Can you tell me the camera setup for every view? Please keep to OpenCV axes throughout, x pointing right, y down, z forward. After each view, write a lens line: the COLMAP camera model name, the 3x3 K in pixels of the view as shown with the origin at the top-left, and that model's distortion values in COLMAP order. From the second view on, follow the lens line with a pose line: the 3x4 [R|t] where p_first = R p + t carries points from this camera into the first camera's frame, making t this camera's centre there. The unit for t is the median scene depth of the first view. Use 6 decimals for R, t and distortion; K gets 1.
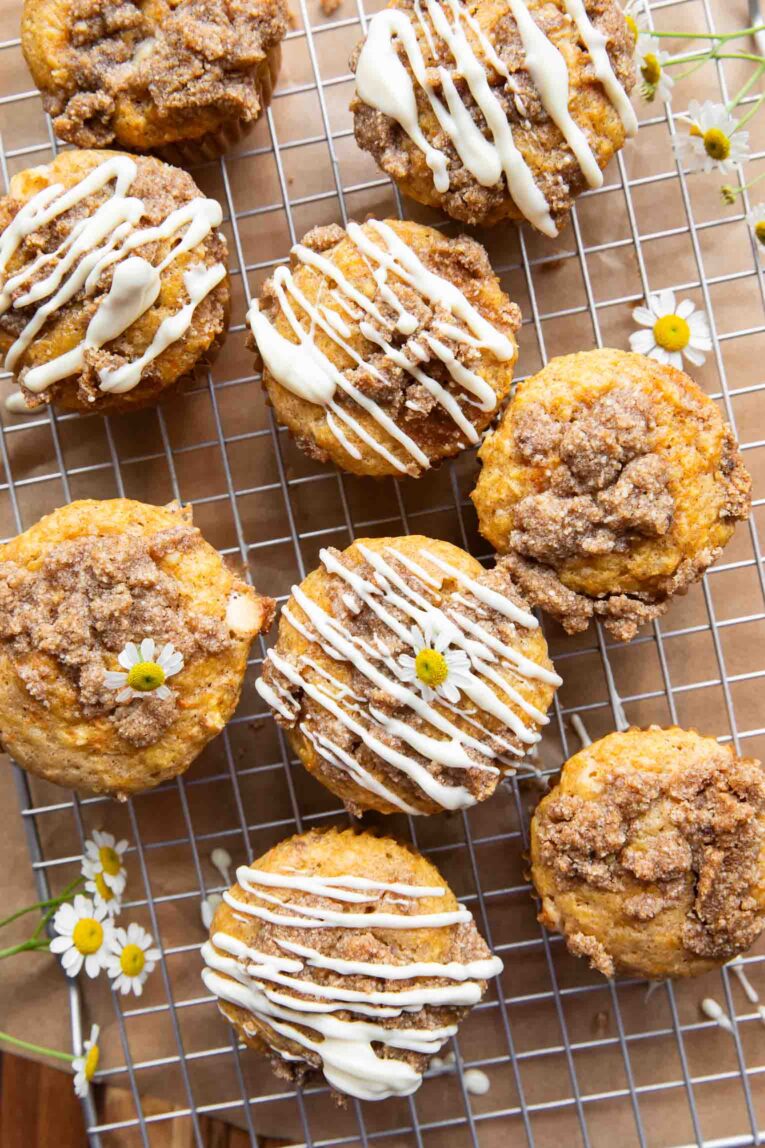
lens RADIAL K [[1508.3, 0, 382.5], [0, 1508.3, 574.0], [0, 0, 1]] dist [-0.031276, 0.001972]
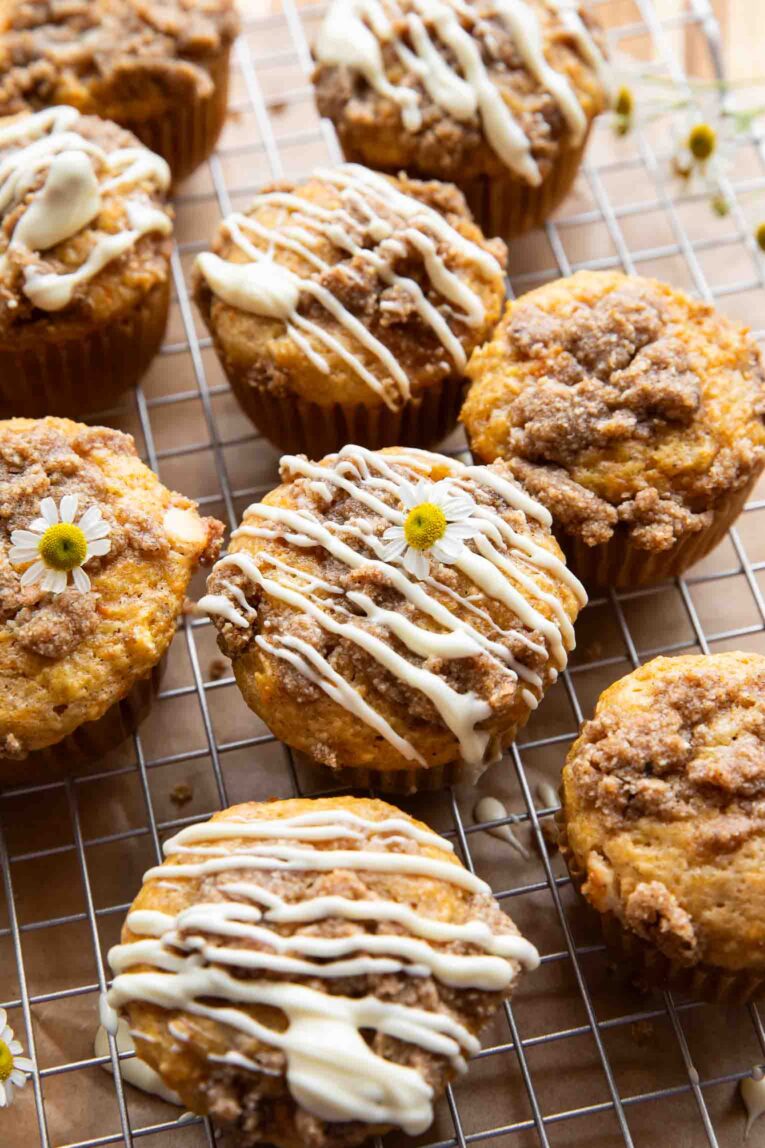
lens RADIAL K [[2015.5, 0, 382.5], [0, 2015.5, 574.0], [0, 0, 1]] dist [0.016212, 0.057324]
pose [[0.997918, 0.004617, 0.064328, -0.057118], [0.031414, 0.836316, -0.547346, 0.647993], [-0.056326, 0.548228, 0.834430, 0.117894]]
